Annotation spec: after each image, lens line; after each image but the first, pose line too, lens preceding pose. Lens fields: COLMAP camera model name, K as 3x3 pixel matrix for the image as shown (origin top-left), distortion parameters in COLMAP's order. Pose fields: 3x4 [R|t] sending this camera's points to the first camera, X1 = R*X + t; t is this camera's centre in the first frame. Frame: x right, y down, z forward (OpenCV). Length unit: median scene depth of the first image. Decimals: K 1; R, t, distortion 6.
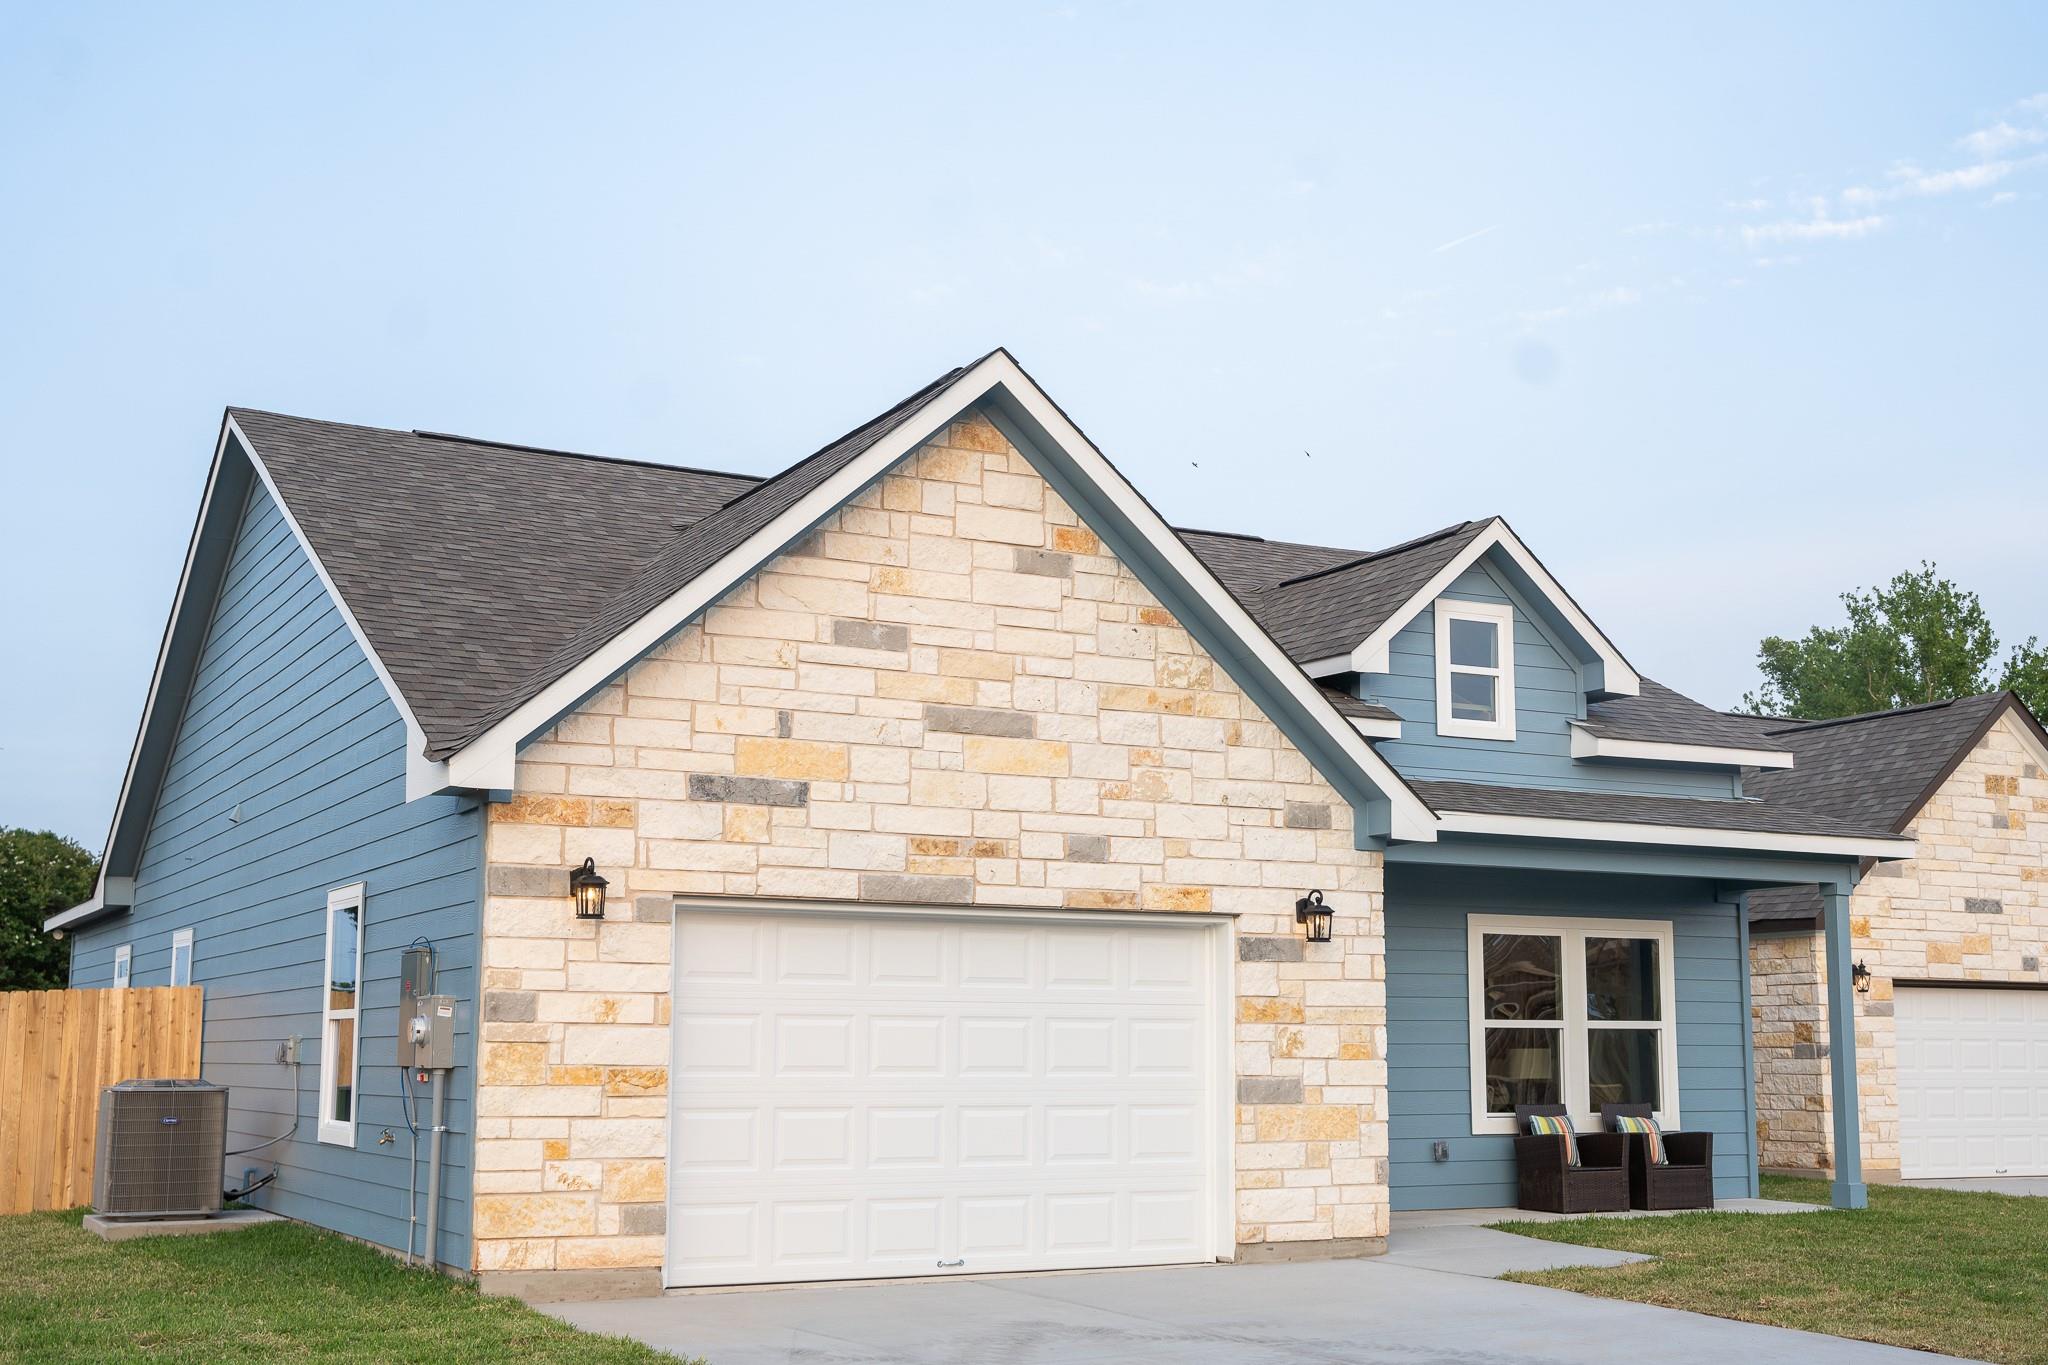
lens RADIAL K [[2360.9, 0, 1023.6], [0, 2360.9, 703.1], [0, 0, 1]] dist [-0.075975, 0.000000]
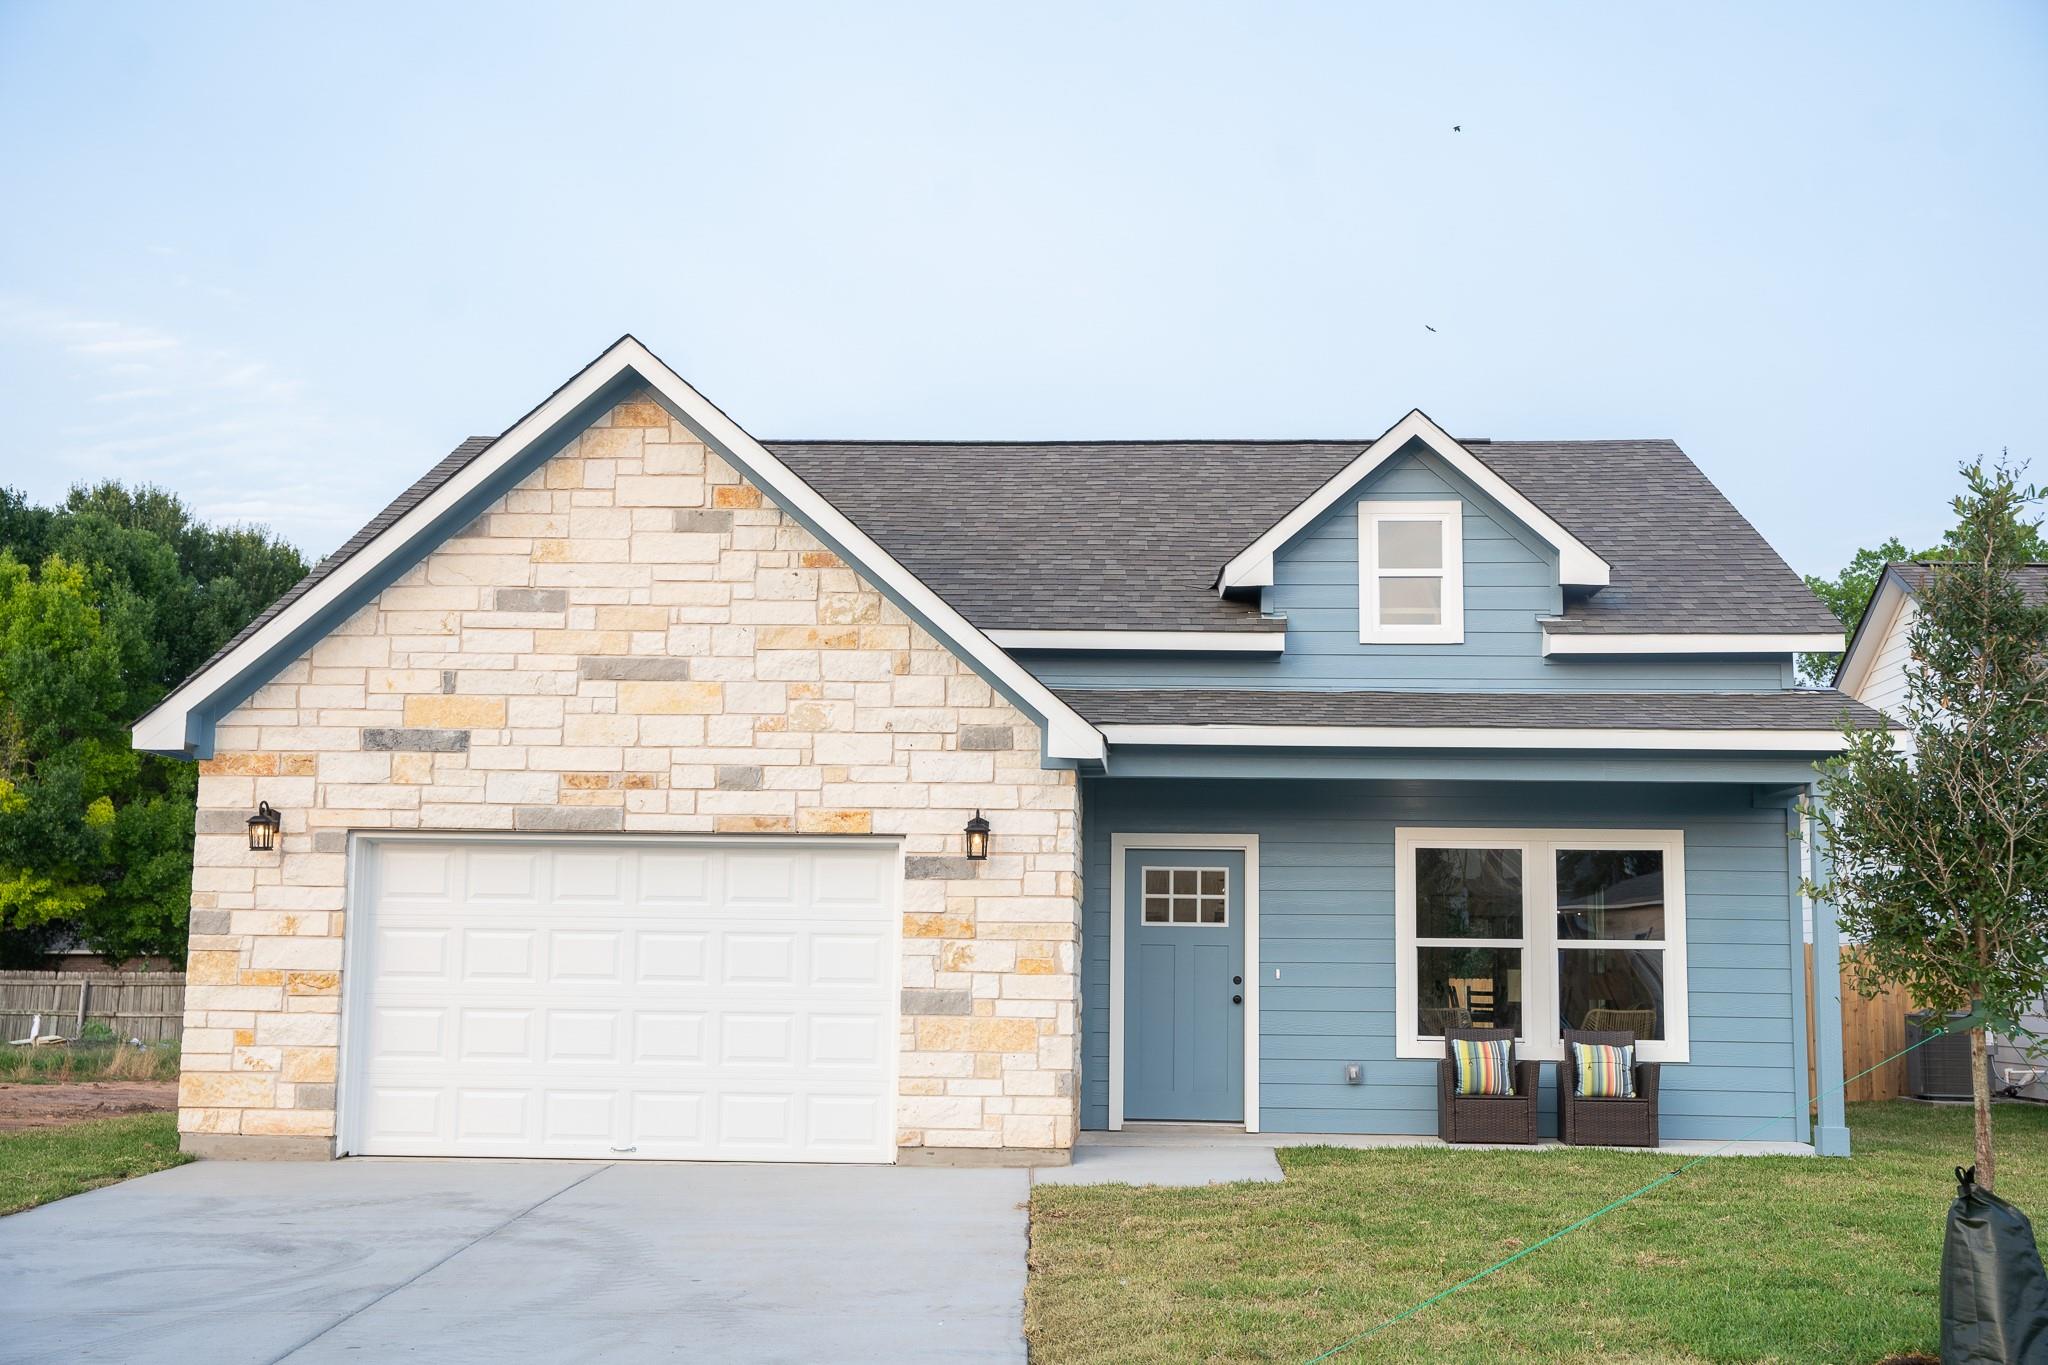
lens RADIAL K [[2355.2, 0, 1023.5], [0, 2355.2, 663.0], [0, 0, 1]] dist [-0.019434, 0.000000]
pose [[0.862061, -0.058063, -0.503468, 0.683745], [0.064736, 0.997893, -0.004239, 0.021292], [0.502653, -0.028939, 0.864004, 0.120711]]
